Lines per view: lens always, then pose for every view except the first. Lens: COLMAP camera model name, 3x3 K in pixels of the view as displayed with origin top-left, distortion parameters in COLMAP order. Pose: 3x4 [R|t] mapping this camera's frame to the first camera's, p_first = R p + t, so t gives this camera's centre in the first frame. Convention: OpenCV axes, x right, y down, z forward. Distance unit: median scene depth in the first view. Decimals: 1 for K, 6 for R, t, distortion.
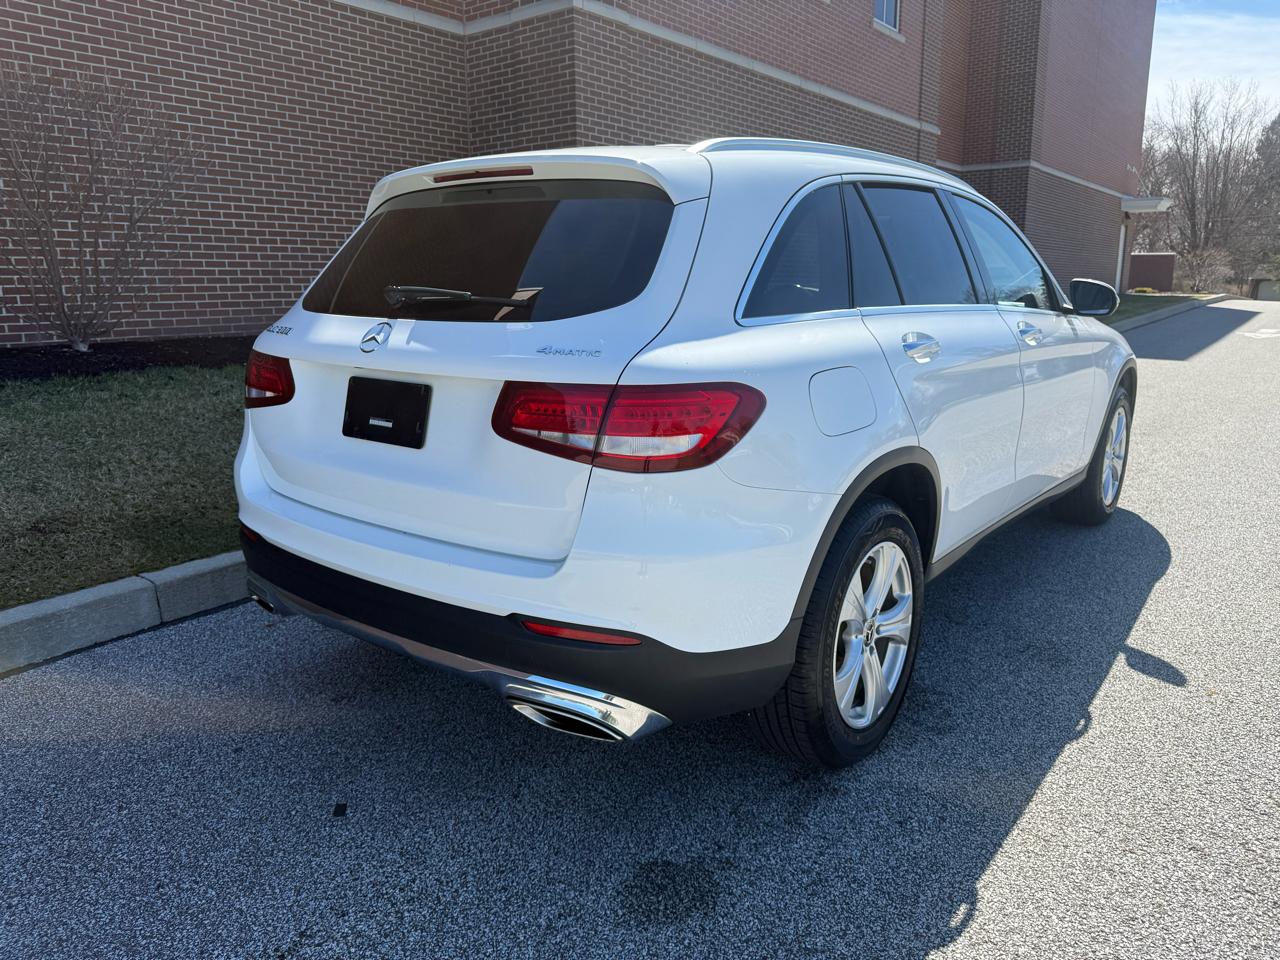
lens RADIAL K [[910.3, 0, 642.6], [0, 910.3, 478.4], [0, 0, 1]] dist [0.017277, -0.022032]
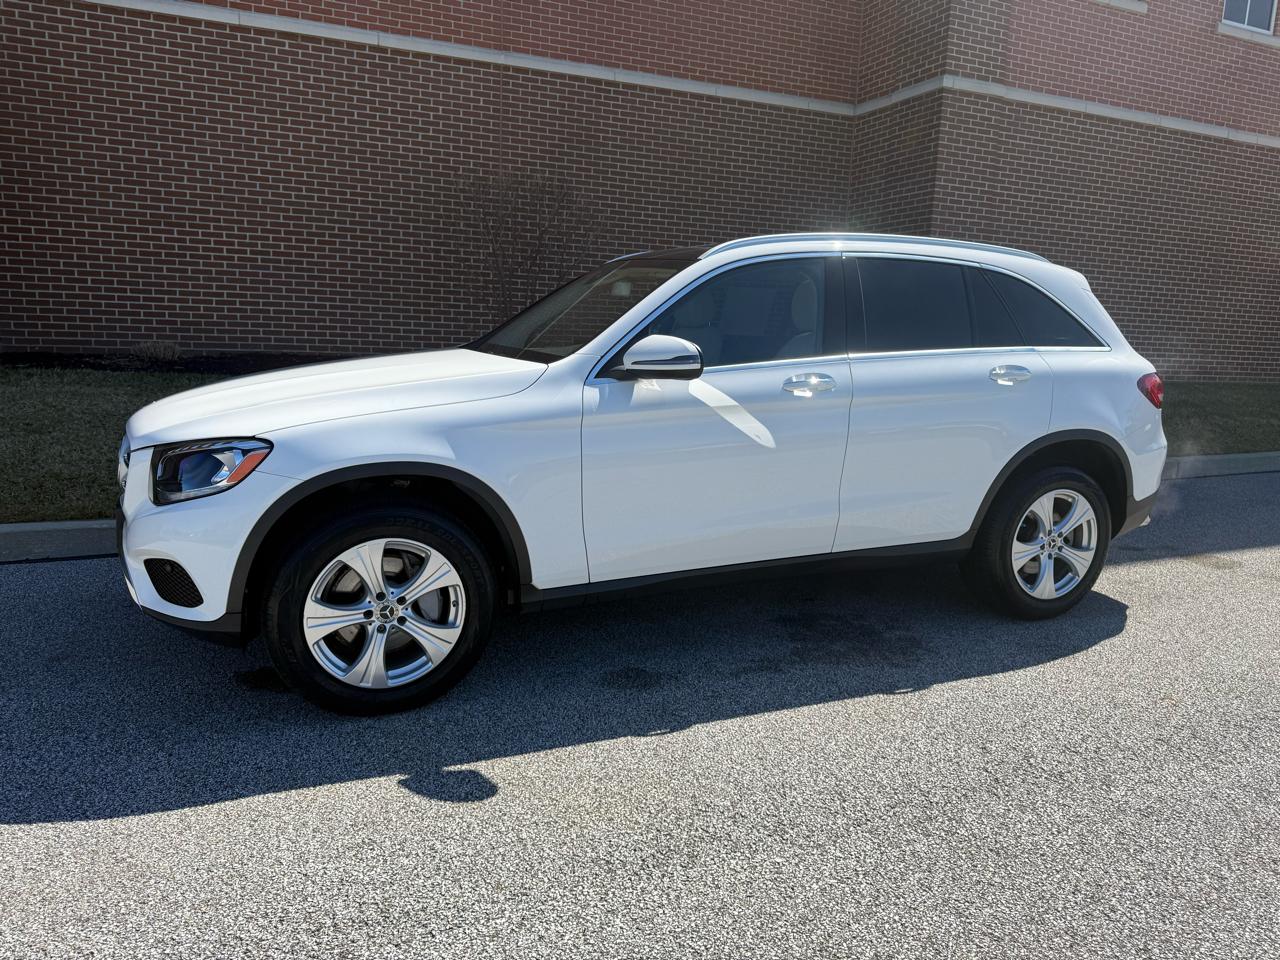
lens RADIAL K [[910.3, 0, 634.1], [0, 910.3, 482.6], [0, 0, 1]] dist [0.017277, -0.022032]
pose [[0.872773, 0.121949, -0.472647, 0.177943], [-0.143572, 0.989591, -0.009789, 0.023890], [0.466534, 0.076403, 0.881197, -0.115057]]
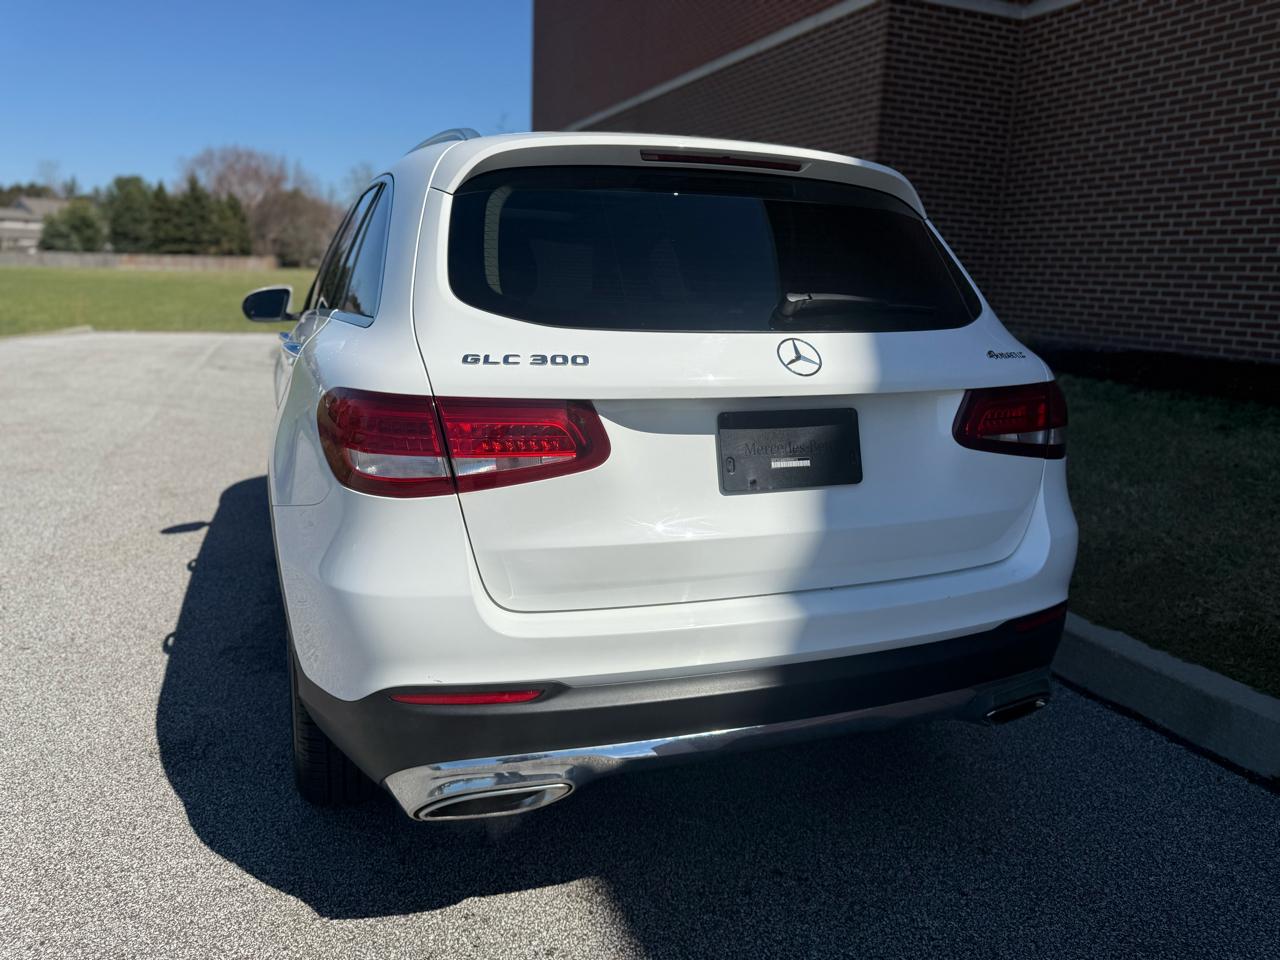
lens RADIAL K [[910.3, 0, 628.6], [0, 910.3, 472.1], [0, 0, 1]] dist [0.017277, -0.022032]
pose [[-0.522010, 0.172304, -0.835354, 0.311316], [-0.206209, 0.924835, 0.319620, -0.134737], [0.827637, 0.339103, -0.447243, 0.577984]]
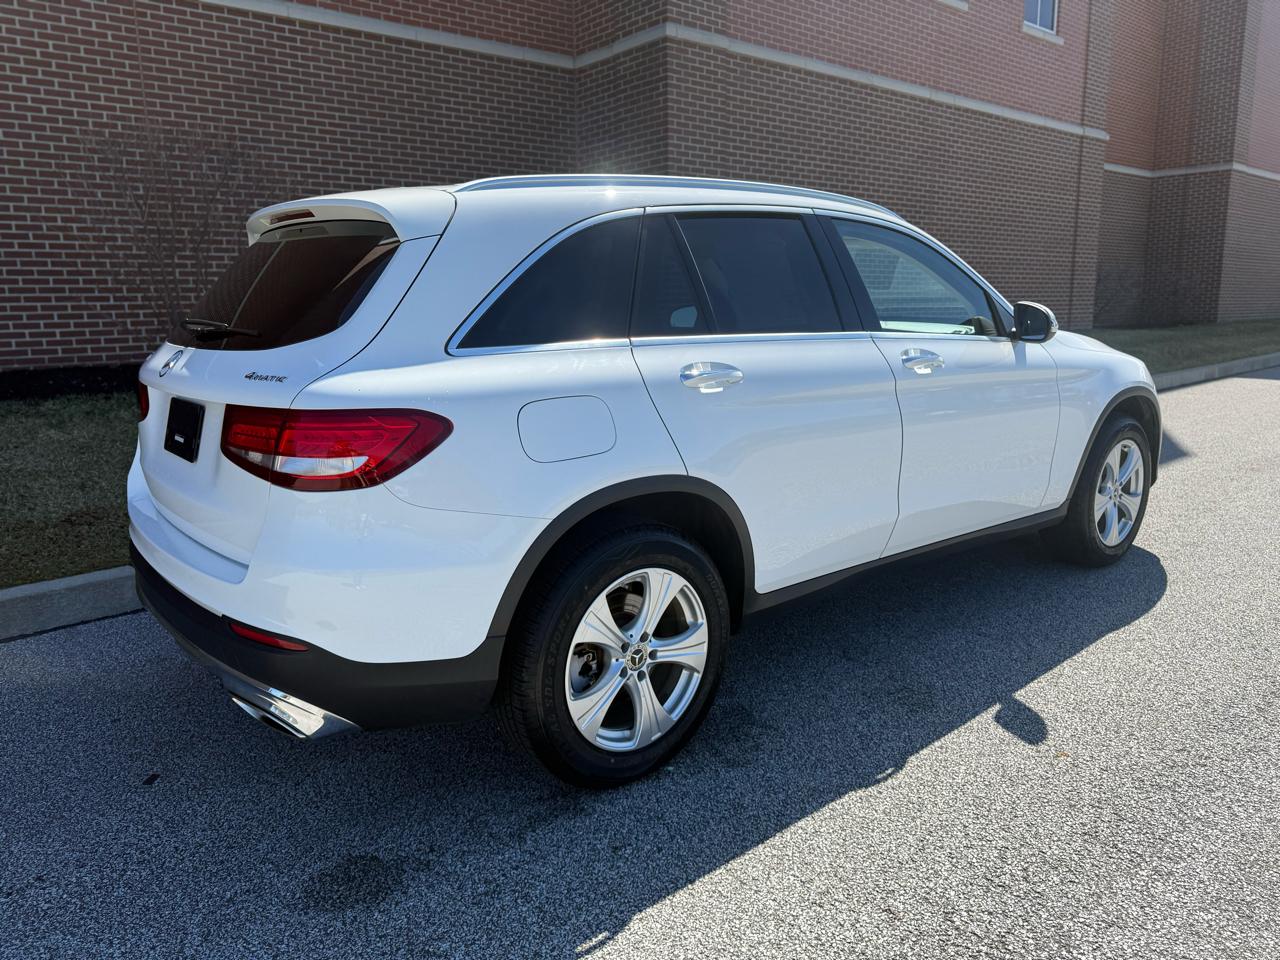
lens RADIAL K [[910.3, 0, 643.0], [0, 910.3, 477.1], [0, 0, 1]] dist [0.017277, -0.022032]
pose [[0.977108, 0.032951, -0.210178, 0.128914], [-0.037059, 0.999191, -0.015636, -0.004193], [0.209493, 0.023067, 0.977538, 0.003601]]
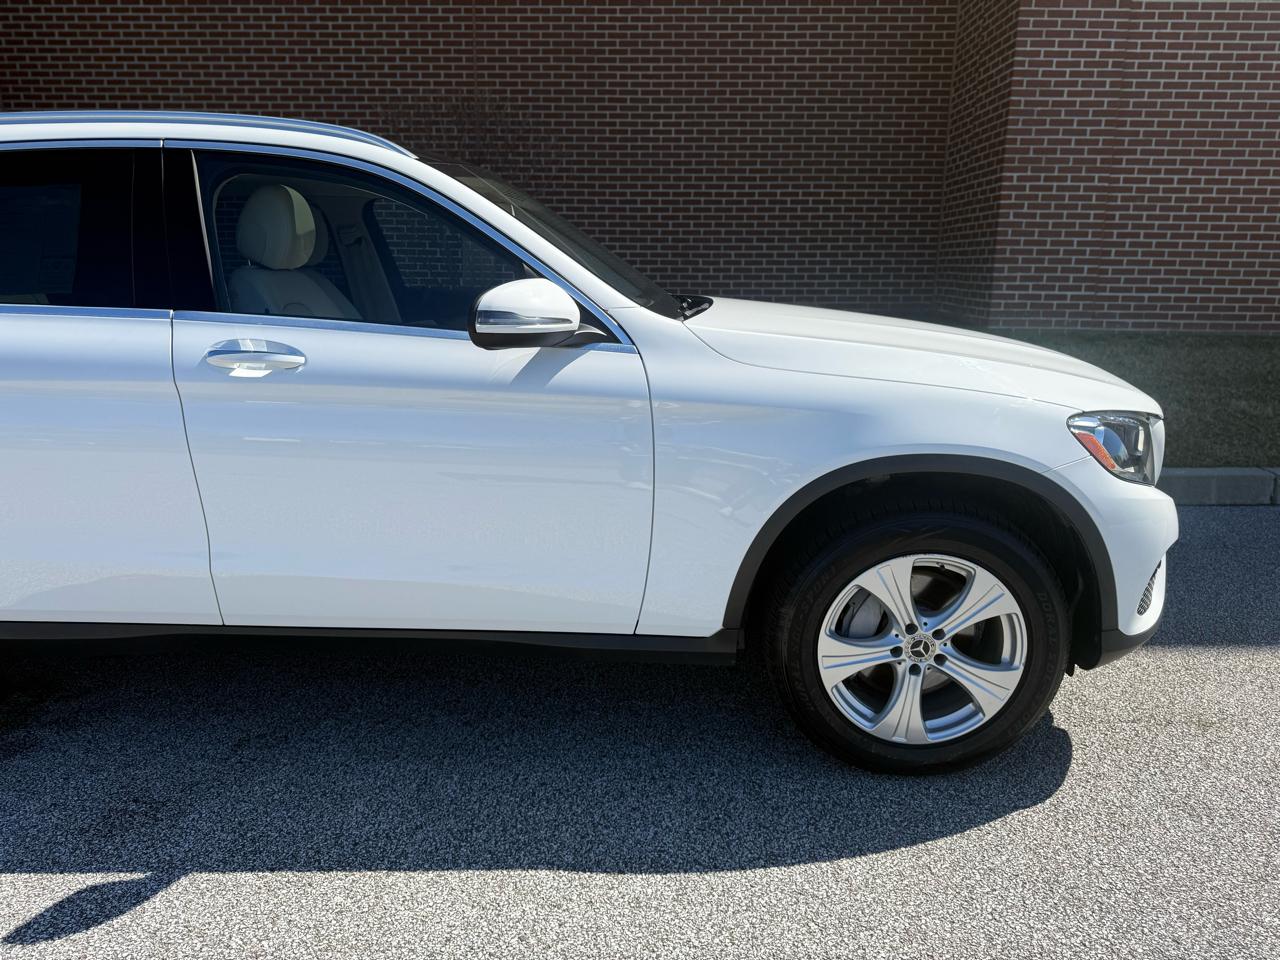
lens RADIAL K [[910.3, 0, 634.6], [0, 910.3, 481.0], [0, 0, 1]] dist [0.017277, -0.022032]
pose [[0.591063, 0.200047, -0.781425, 0.417324], [-0.180508, 0.976994, 0.113578, -0.073681], [0.786169, 0.073922, 0.613575, 0.309715]]
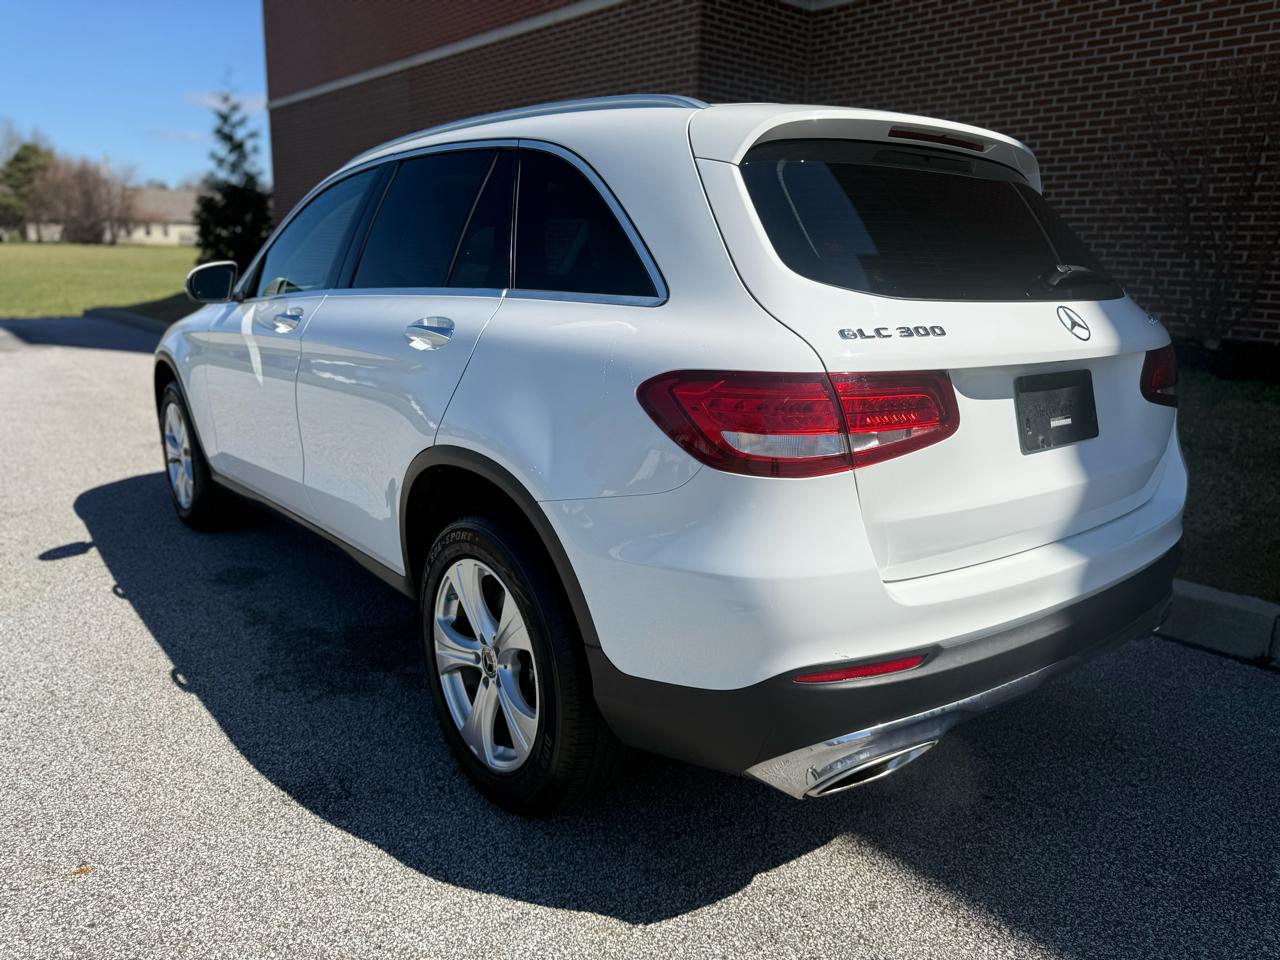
lens RADIAL K [[910.3, 0, 642.0], [0, 910.3, 480.3], [0, 0, 1]] dist [0.017277, -0.022032]
pose [[-0.230557, 0.230306, -0.945411, 0.358915], [-0.233986, 0.929957, 0.283604, -0.105785], [0.944507, 0.286600, -0.160520, 0.462356]]
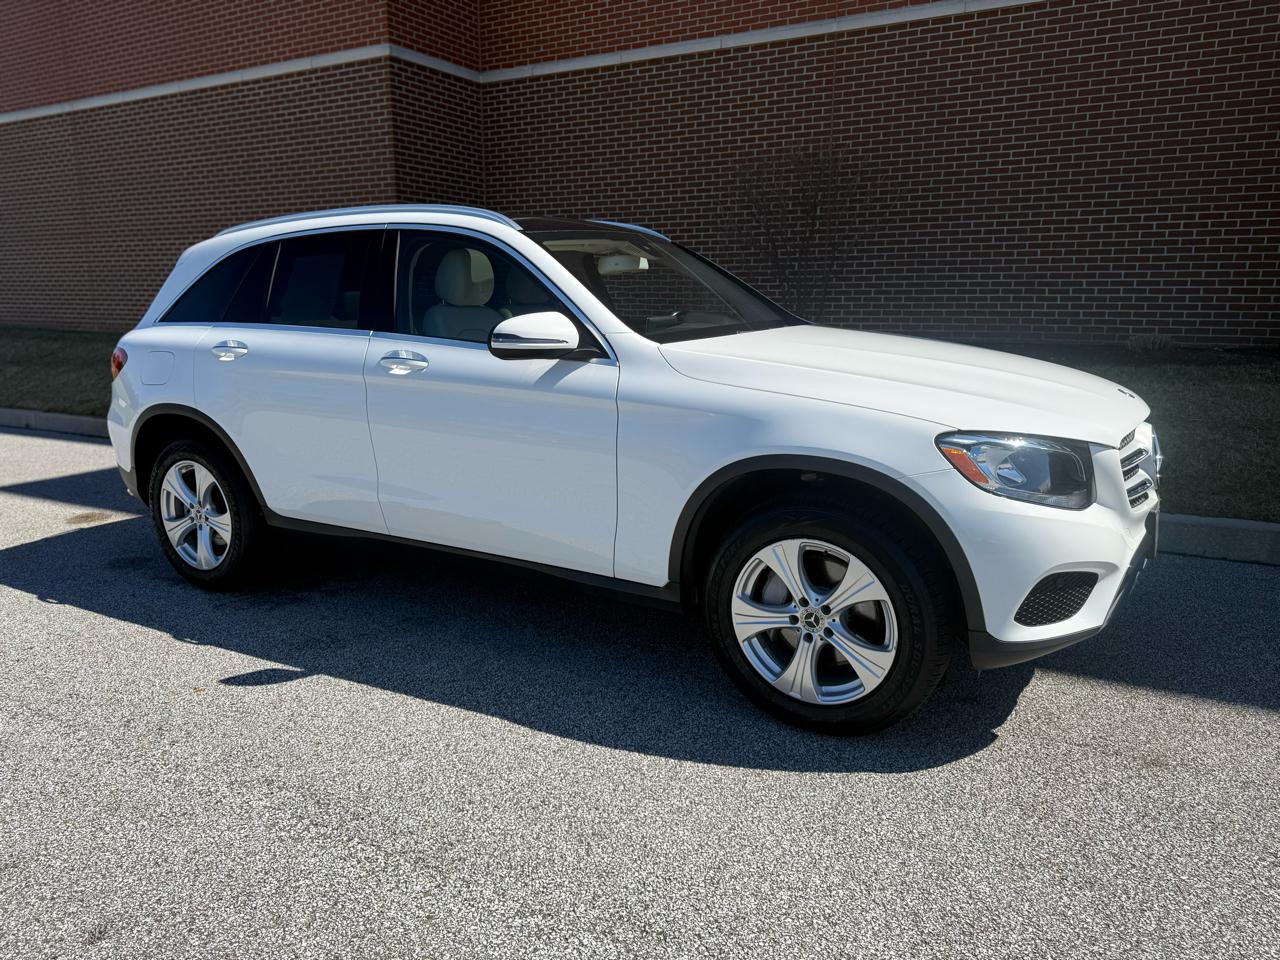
lens RADIAL K [[910.3, 0, 636.1], [0, 910.3, 477.9], [0, 0, 1]] dist [0.017277, -0.022032]
pose [[0.127958, 0.205701, -0.970213, 0.552125], [-0.206233, 0.962390, 0.176843, -0.100655], [0.970100, 0.177462, 0.165568, 0.417431]]
